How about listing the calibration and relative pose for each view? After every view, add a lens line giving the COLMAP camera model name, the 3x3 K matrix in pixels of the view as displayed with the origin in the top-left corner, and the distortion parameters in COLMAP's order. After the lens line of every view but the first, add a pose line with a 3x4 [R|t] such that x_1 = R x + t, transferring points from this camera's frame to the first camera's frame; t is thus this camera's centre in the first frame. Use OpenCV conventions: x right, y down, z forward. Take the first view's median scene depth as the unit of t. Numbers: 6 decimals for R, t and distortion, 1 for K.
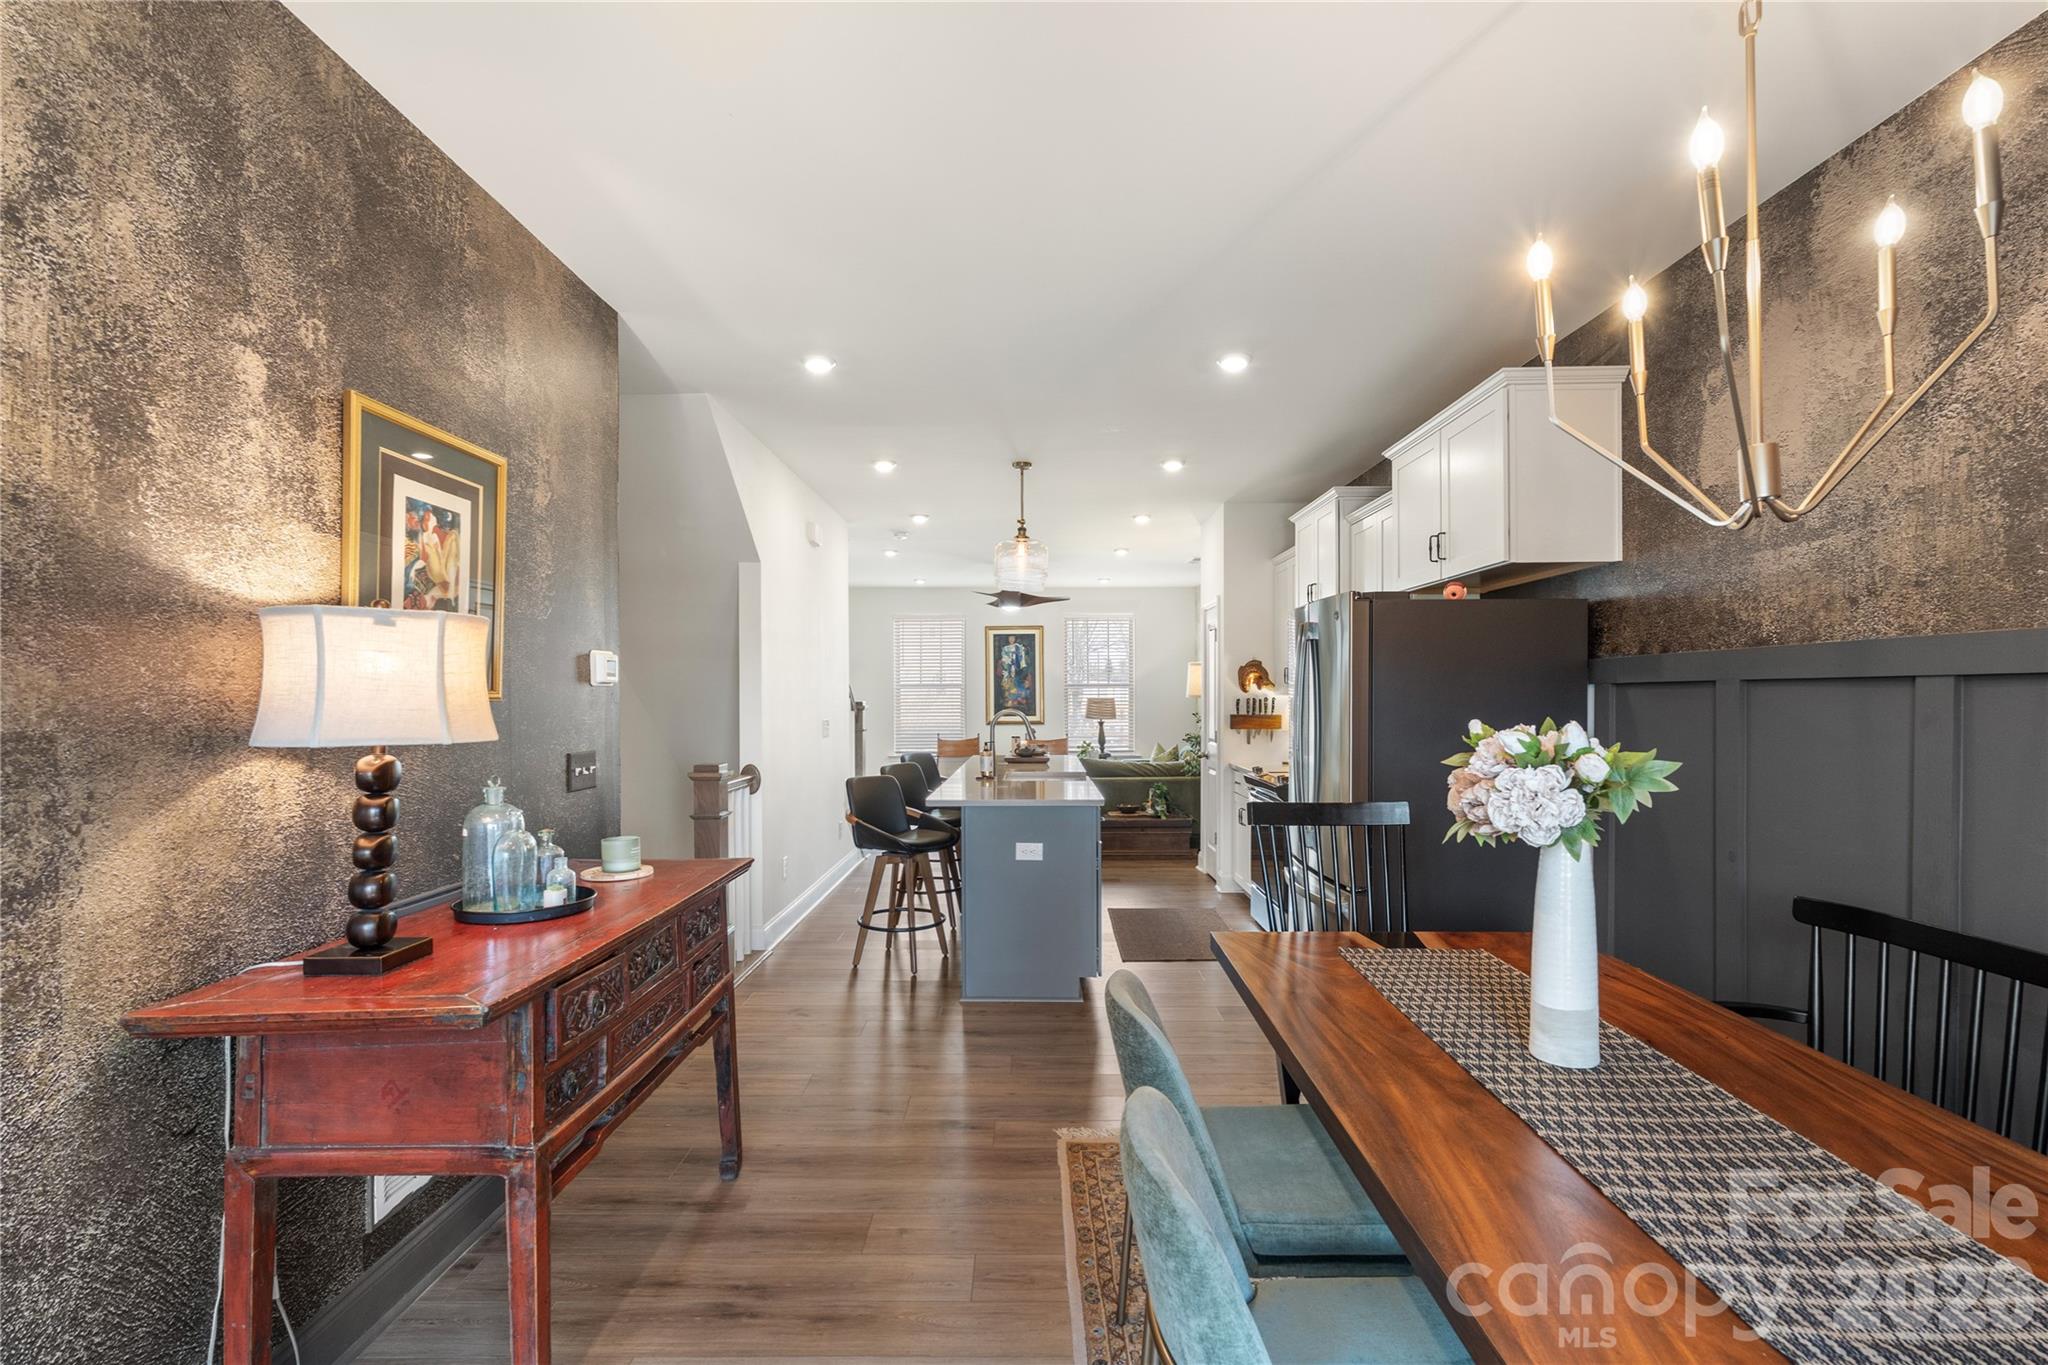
lens RADIAL K [[913.3, 0, 1027.5], [0, 913.3, 700.6], [0, 0, 1]] dist [-0.001709, 0.000042]
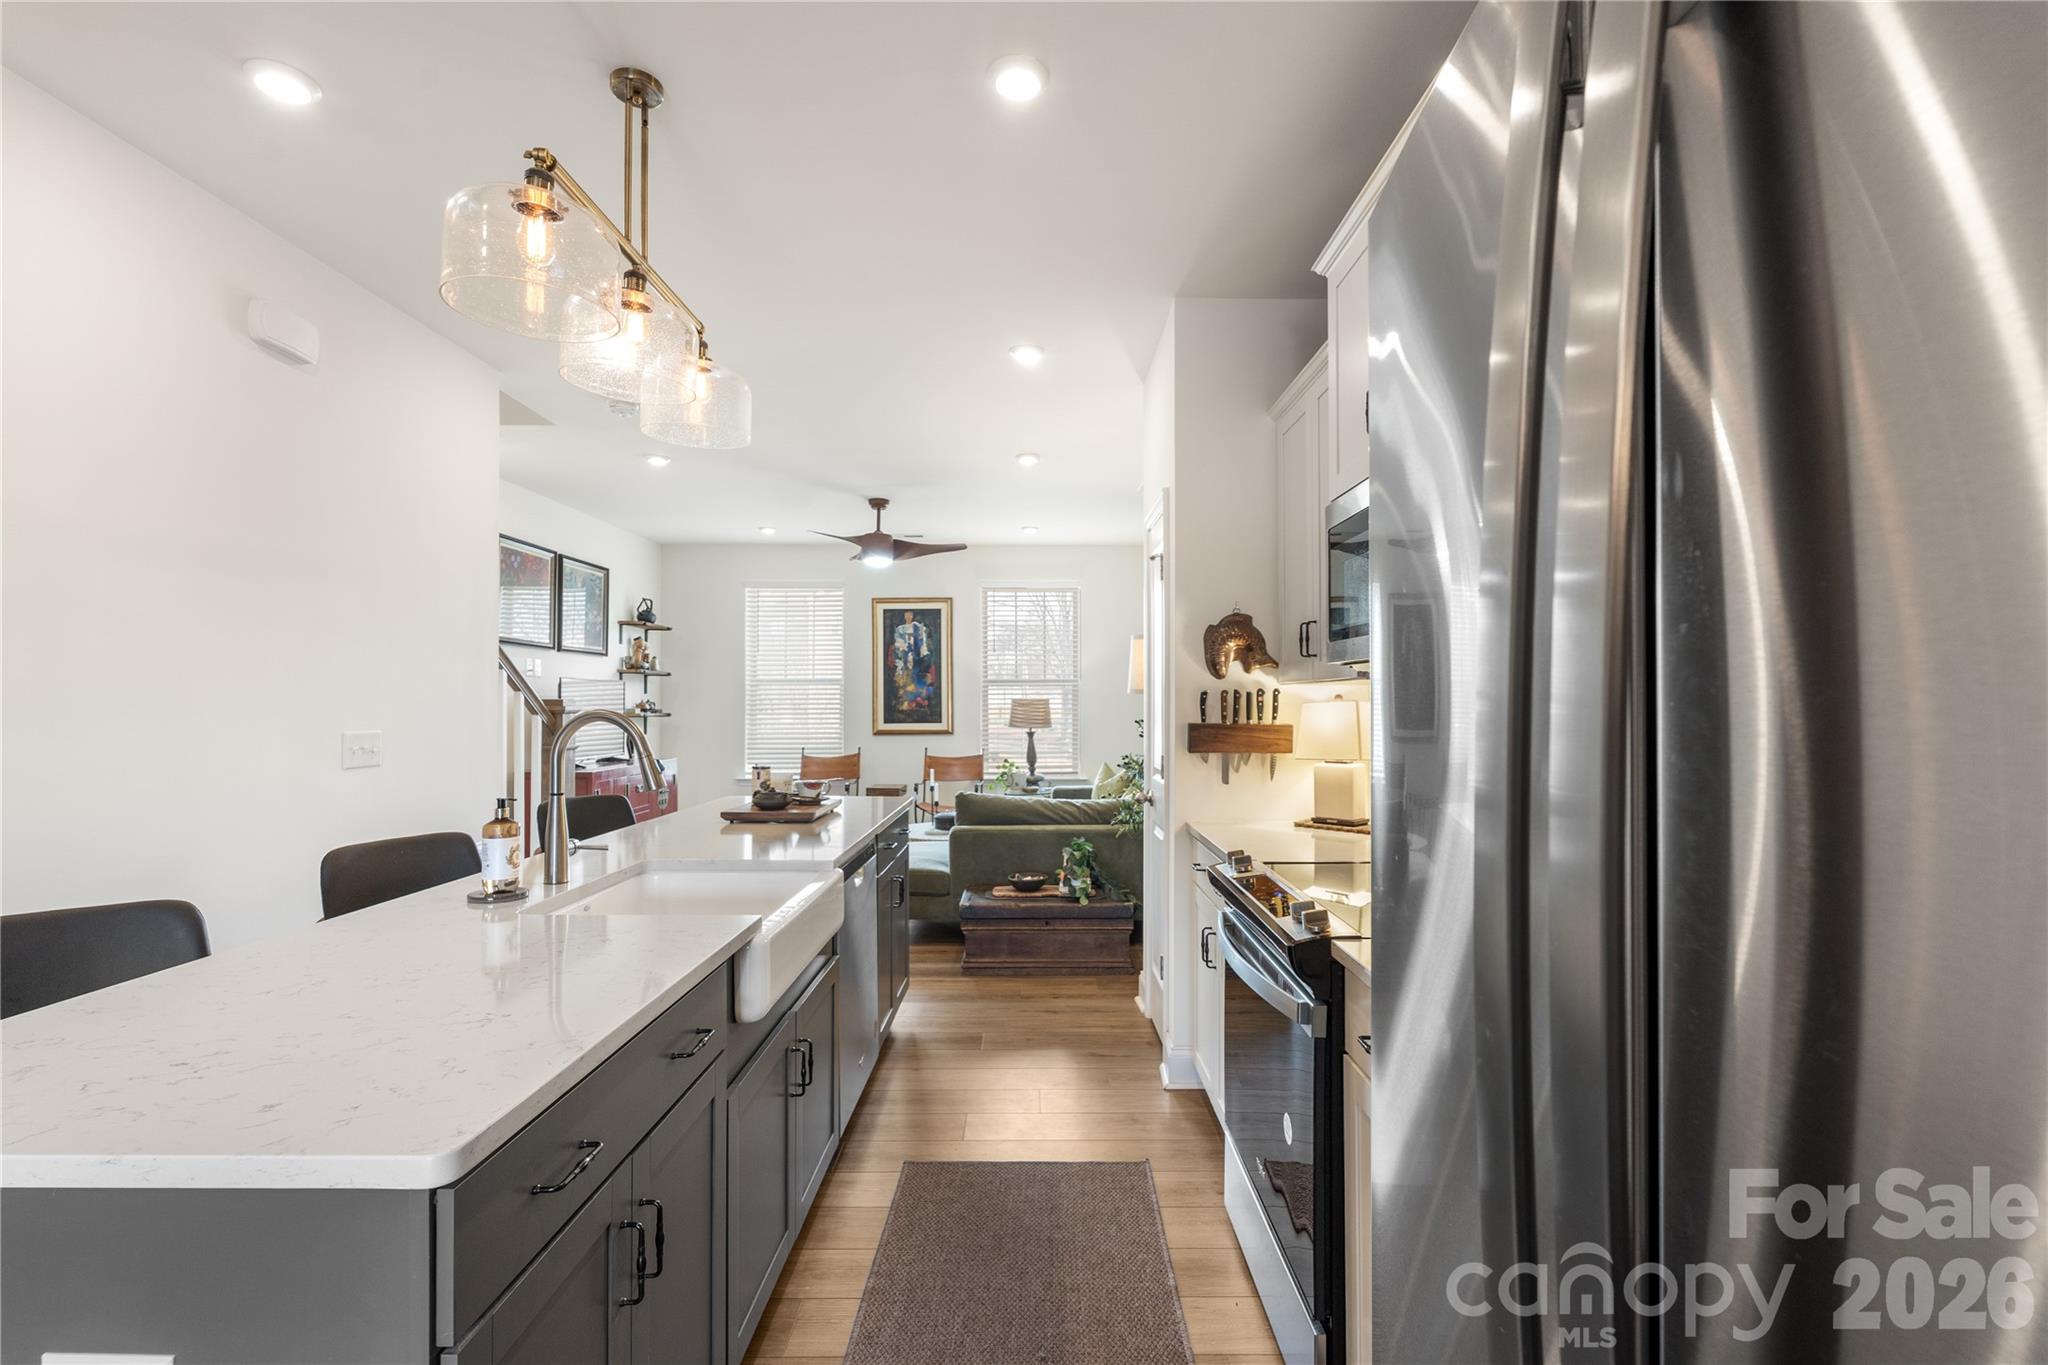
lens RADIAL K [[910.3, 0, 1024.0], [0, 910.3, 682.5], [0, 0, 1]] dist [-0.000635, 0.000012]
pose [[0.999982, 0.005642, -0.002255, 0.110097], [-0.005702, 0.999615, -0.027136, 0.005772], [0.002101, 0.027148, 0.999629, 0.416240]]
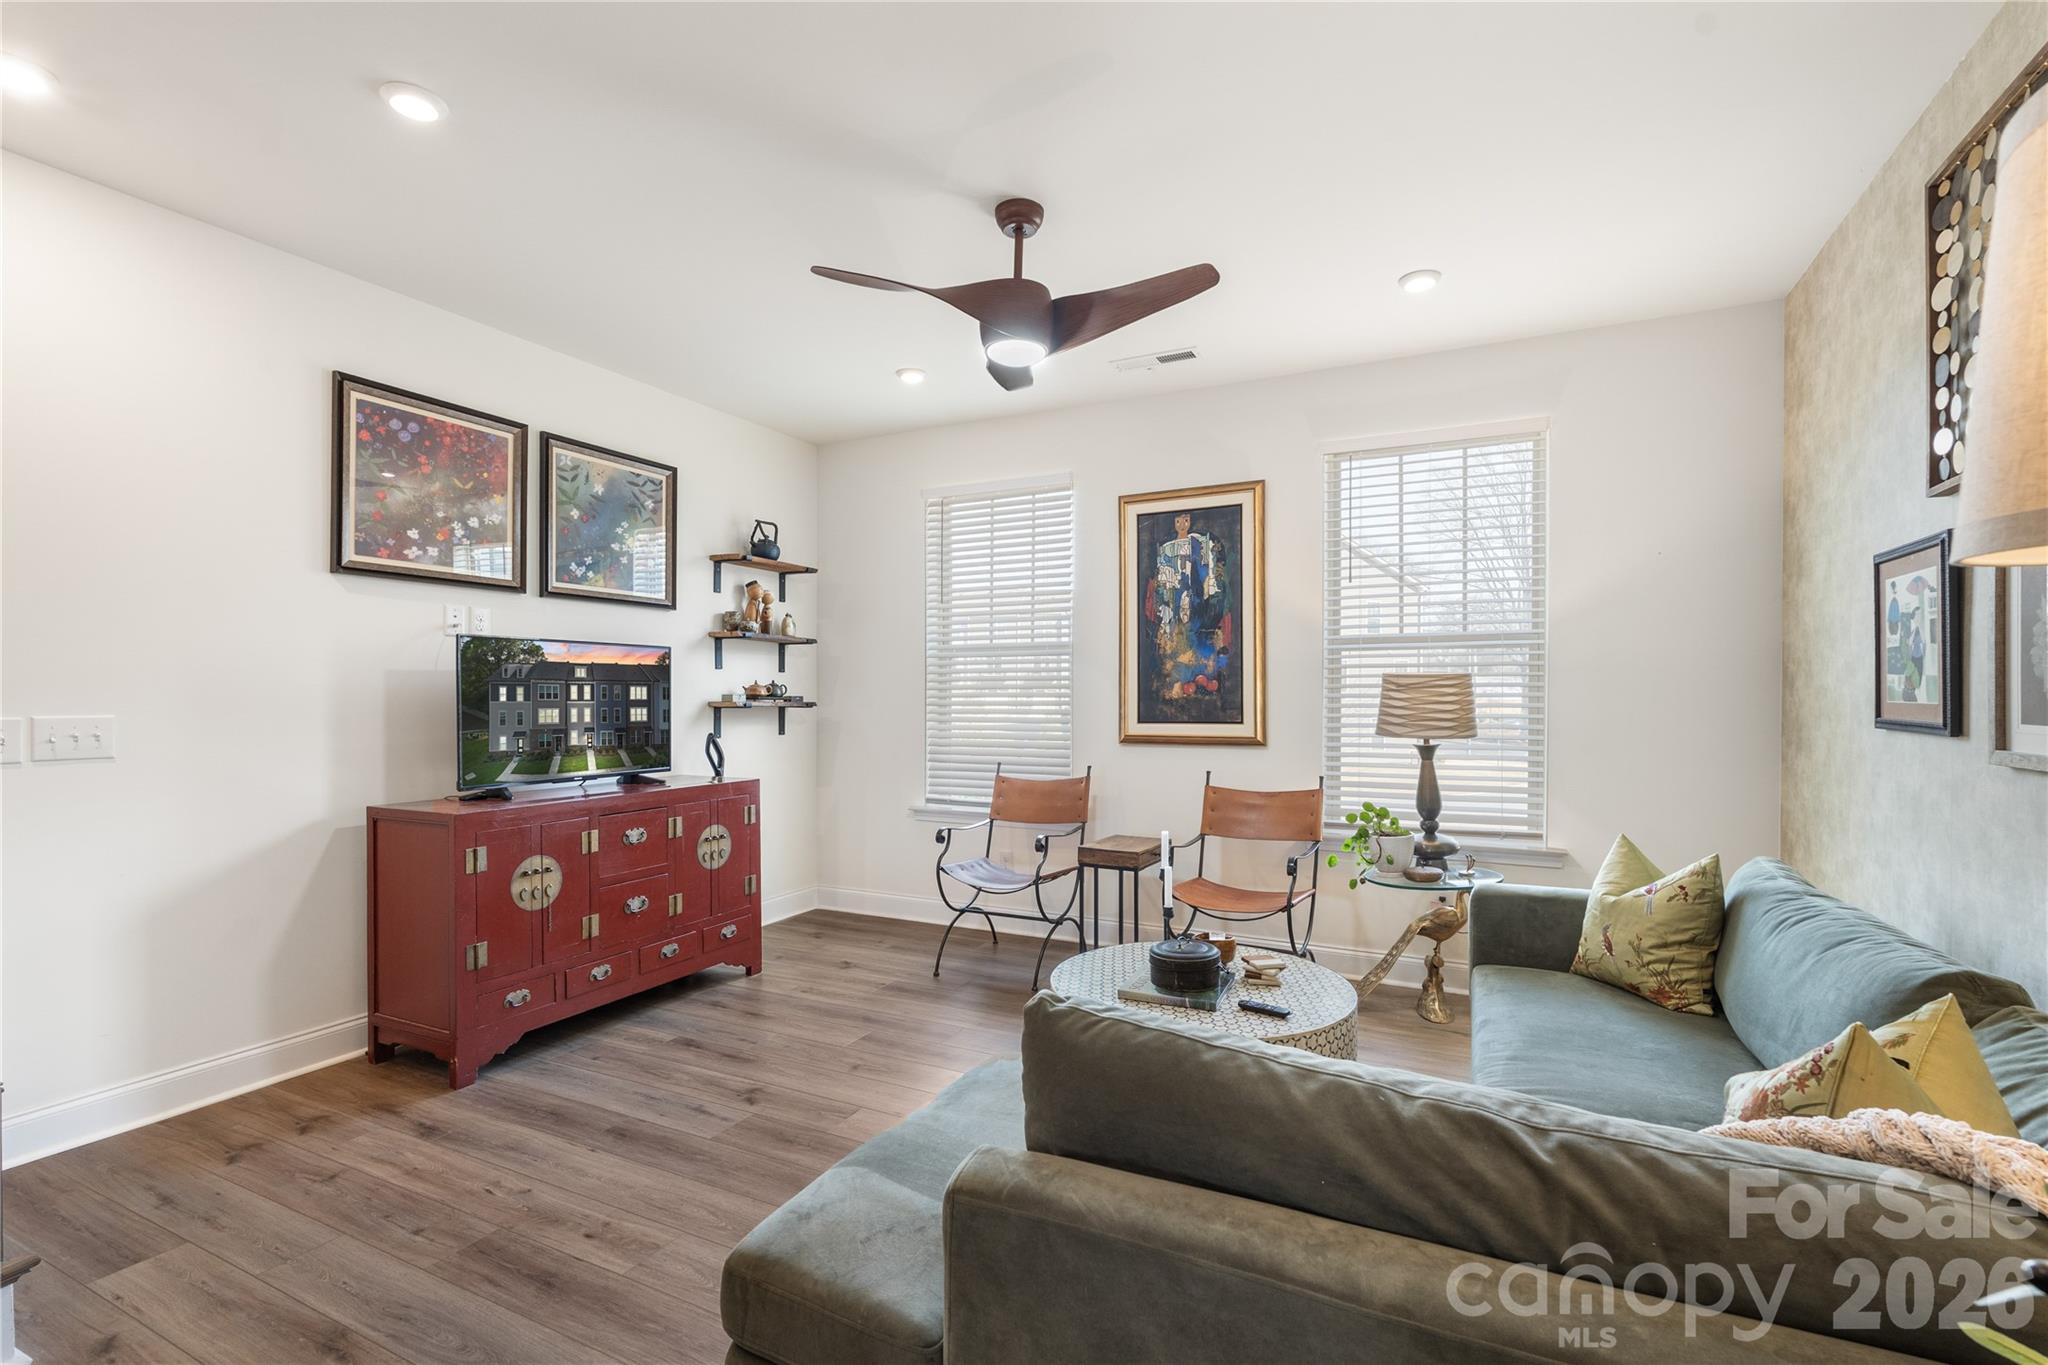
lens RADIAL K [[913.3, 0, 1027.5], [0, 913.3, 700.6], [0, 0, 1]] dist [-0.001709, 0.000042]
pose [[0.899017, 0.010157, -0.437795, 0.136221], [-0.008553, 0.999948, 0.005636, 0.008543], [0.437830, -0.001322, 0.899057, 0.912622]]
